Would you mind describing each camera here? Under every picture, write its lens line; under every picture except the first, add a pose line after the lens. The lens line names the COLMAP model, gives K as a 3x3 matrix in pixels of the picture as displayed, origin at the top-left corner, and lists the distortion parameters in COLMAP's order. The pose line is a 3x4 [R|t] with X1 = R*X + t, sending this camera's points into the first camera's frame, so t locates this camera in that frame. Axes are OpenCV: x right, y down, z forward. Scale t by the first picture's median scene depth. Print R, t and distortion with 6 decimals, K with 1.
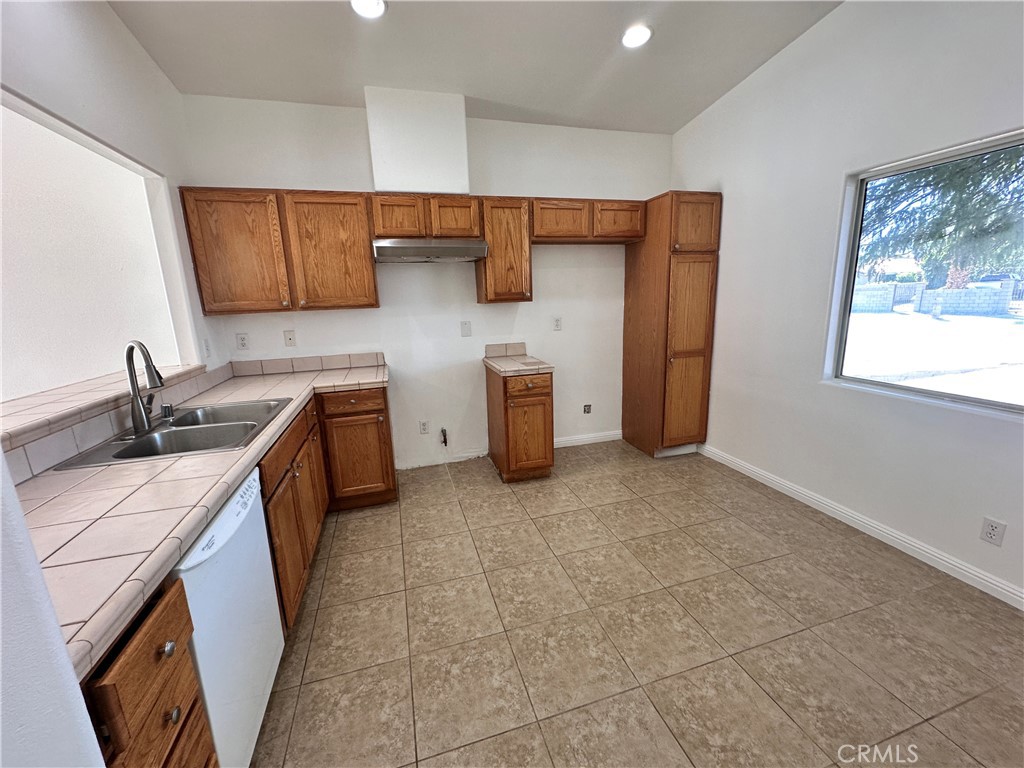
lens RADIAL K [[409.9, 0, 512.7], [0, 409.9, 384.1], [0, 0, 1]] dist [-0.000719, 0.000003]
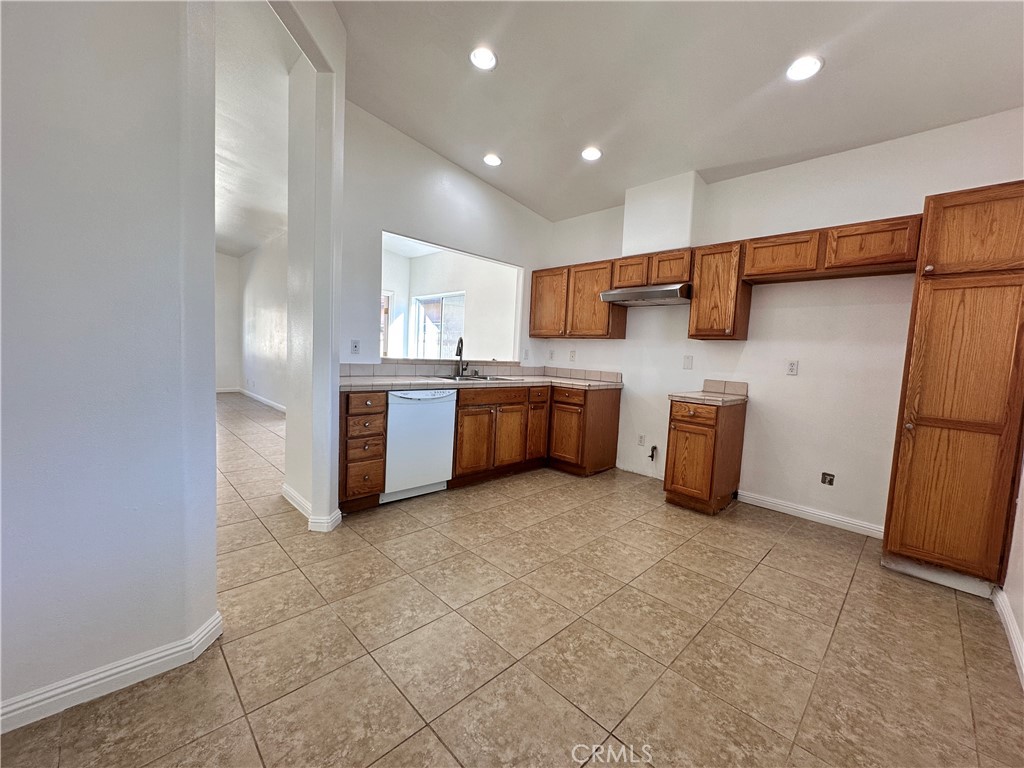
lens RADIAL K [[409.9, 0, 514.1], [0, 409.9, 385.1], [0, 0, 1]] dist [-0.000719, 0.000003]
pose [[0.470543, 0.126528, -0.873258, 0.733247], [-0.249844, 0.968270, 0.005669, 0.041552], [0.846267, 0.215511, 0.487225, 0.078662]]
